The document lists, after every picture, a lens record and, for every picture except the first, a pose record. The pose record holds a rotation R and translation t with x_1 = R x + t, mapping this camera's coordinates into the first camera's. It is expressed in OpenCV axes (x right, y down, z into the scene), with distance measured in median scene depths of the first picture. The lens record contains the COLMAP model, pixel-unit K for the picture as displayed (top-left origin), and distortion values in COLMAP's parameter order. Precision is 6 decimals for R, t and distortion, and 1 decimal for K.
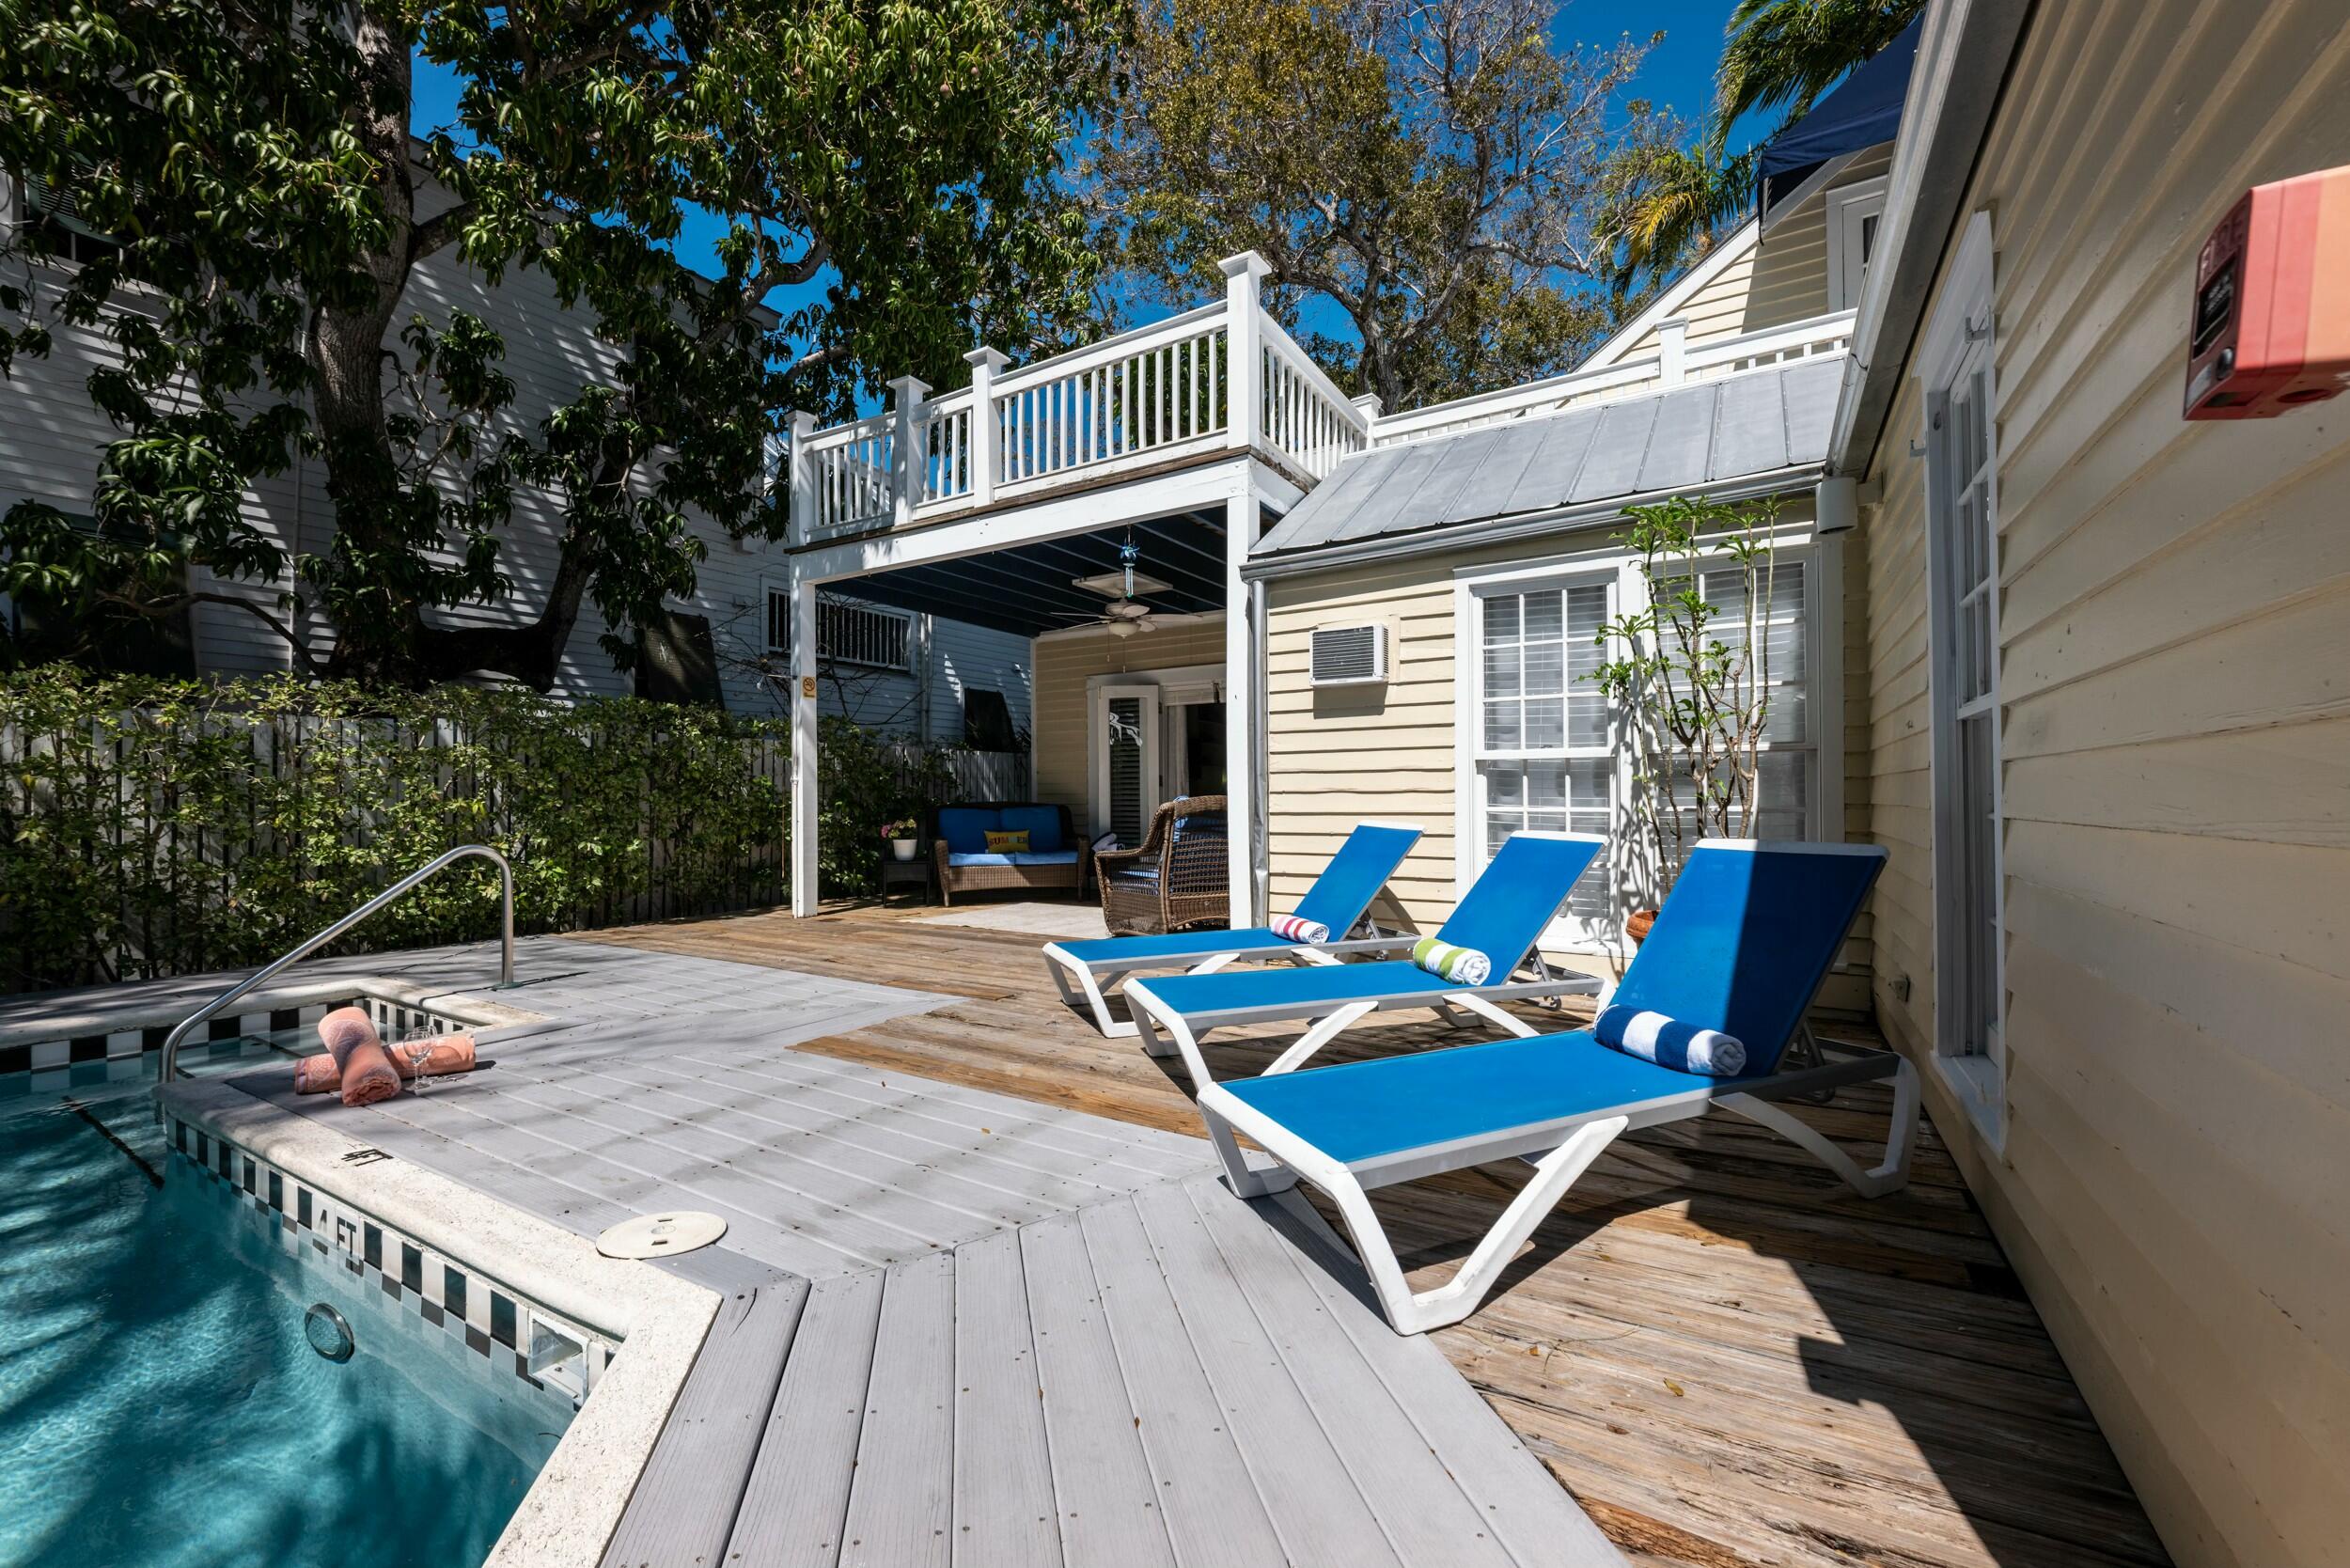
lens RADIAL K [[954.2, 0, 1182.8], [0, 954.2, 787.9], [0, 0, 1]] dist [-0.002065, -0.000595]
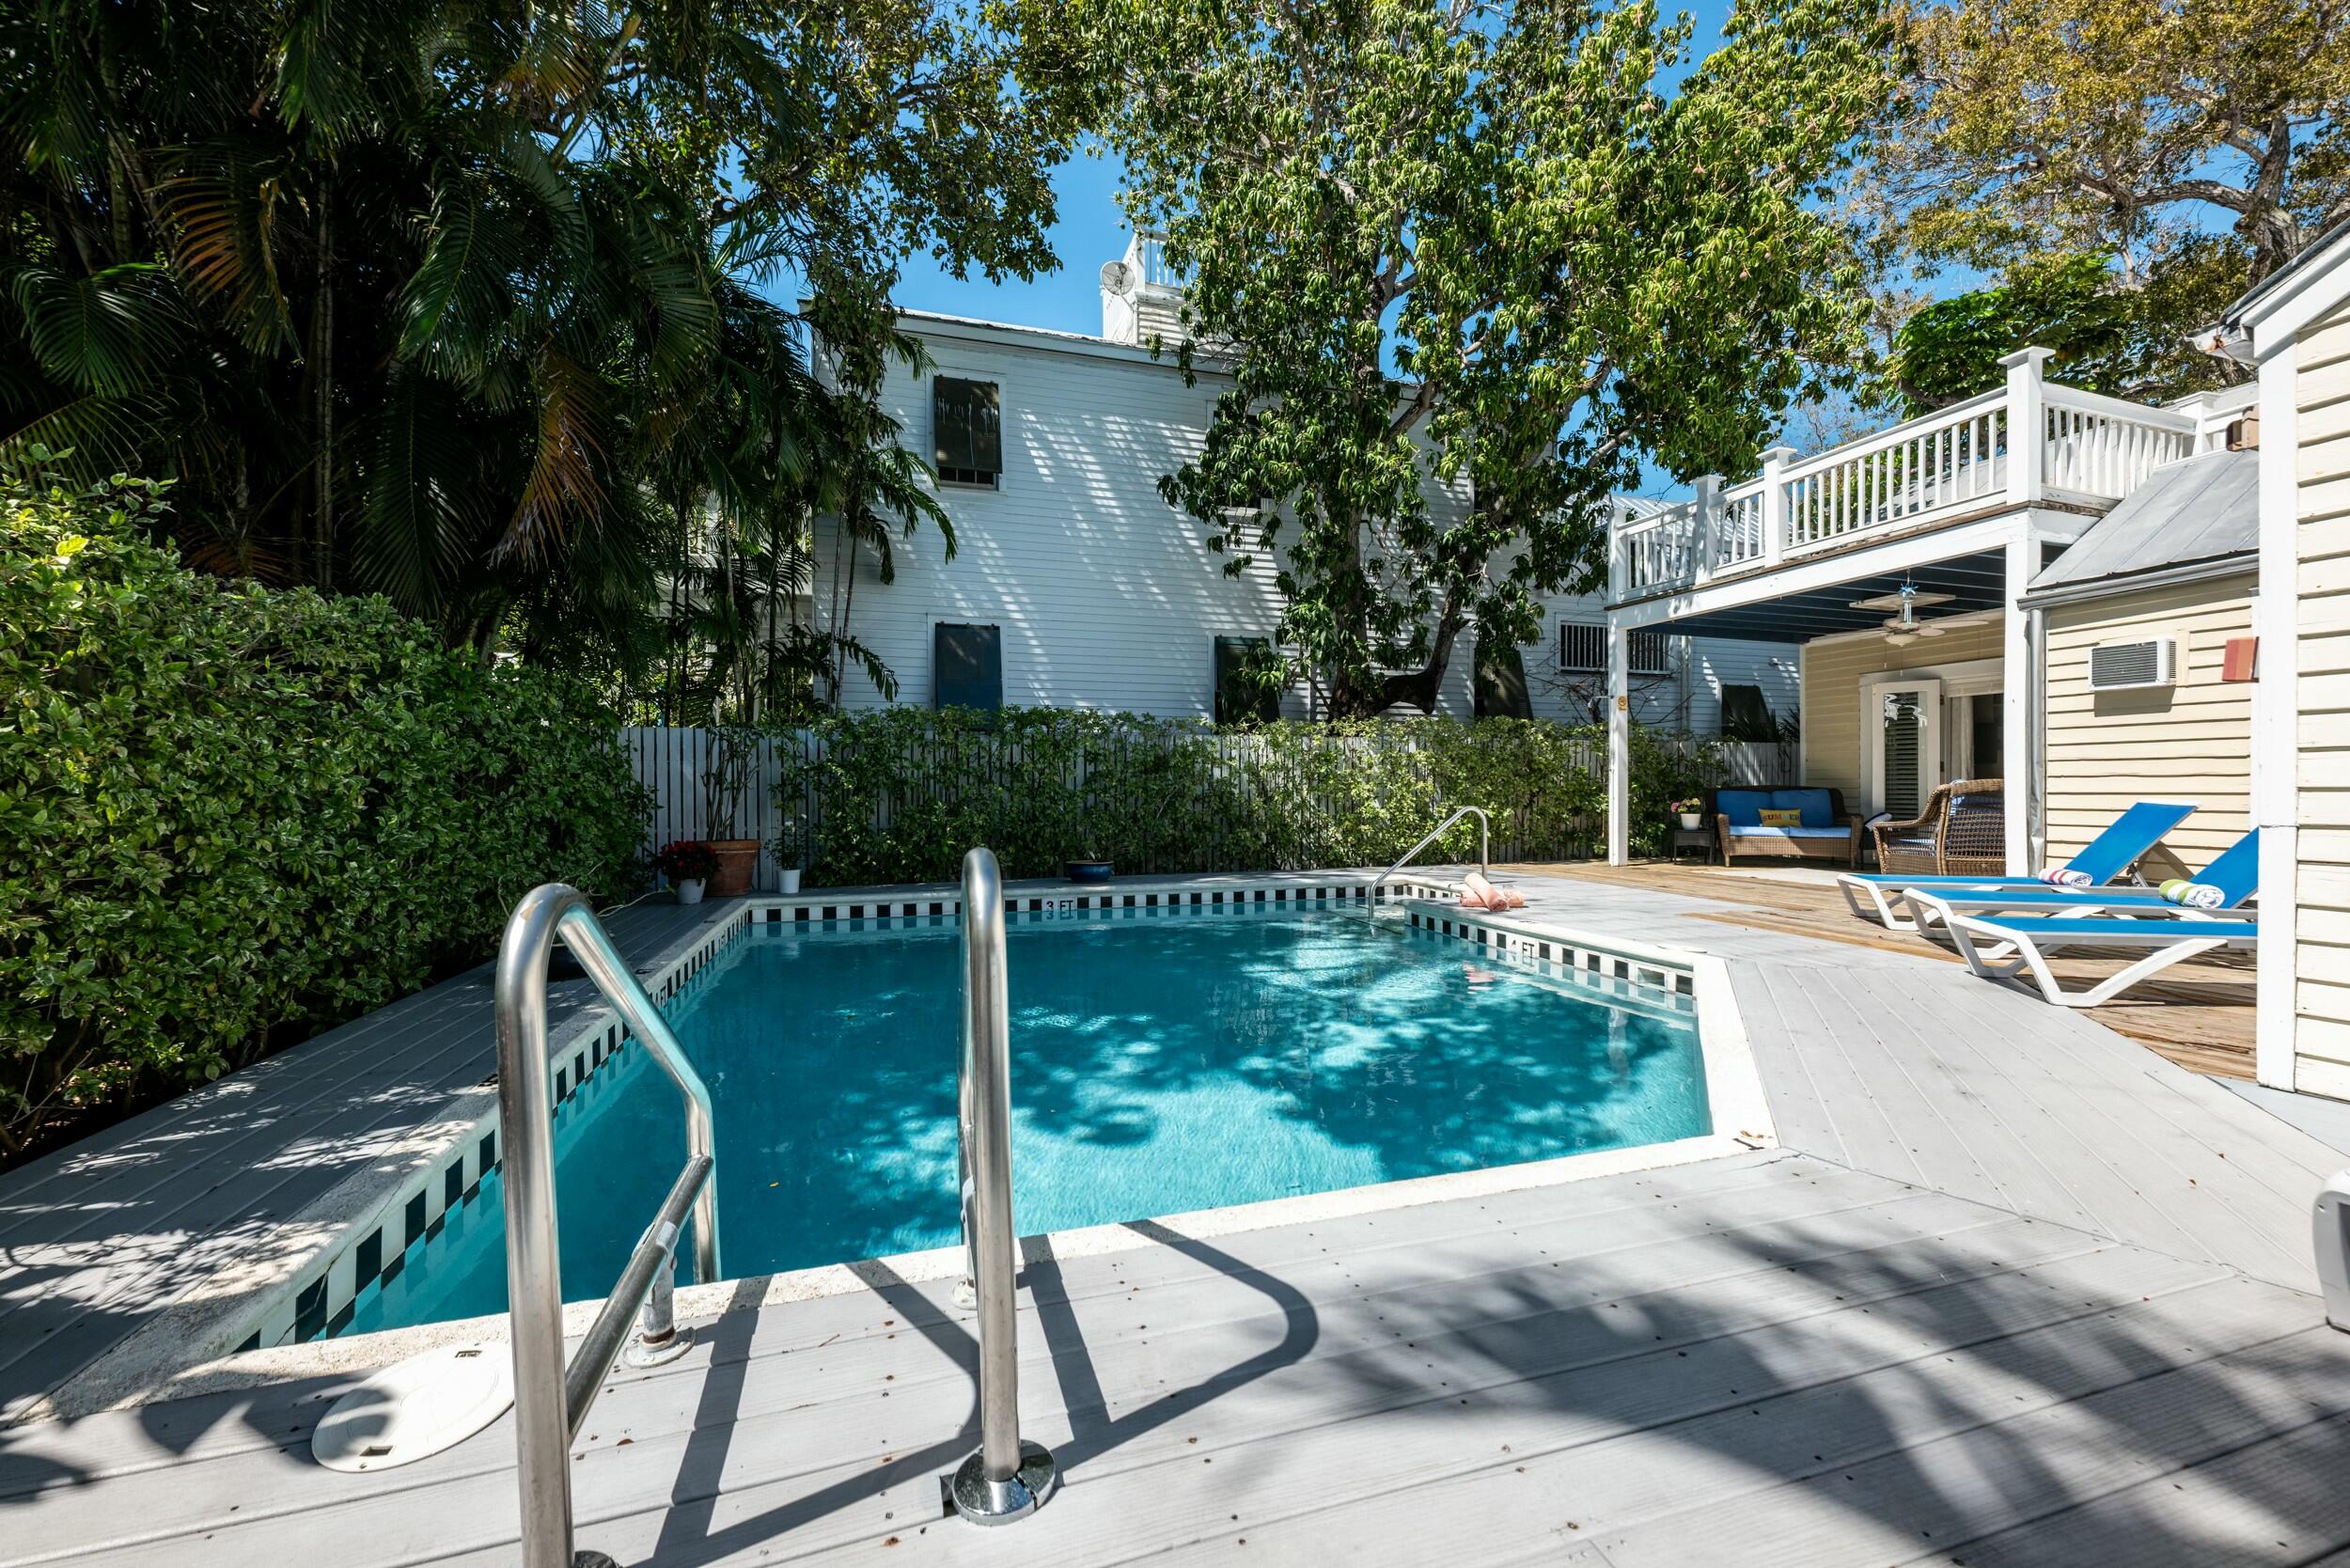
lens RADIAL K [[954.2, 0, 1183.3], [0, 954.2, 792.3], [0, 0, 1]] dist [-0.002065, -0.000595]
pose [[0.763098, 0.007544, -0.646239, 0.028770], [0.004601, 0.999843, 0.017105, -0.001164], [0.646266, -0.016027, 0.762944, -0.594631]]
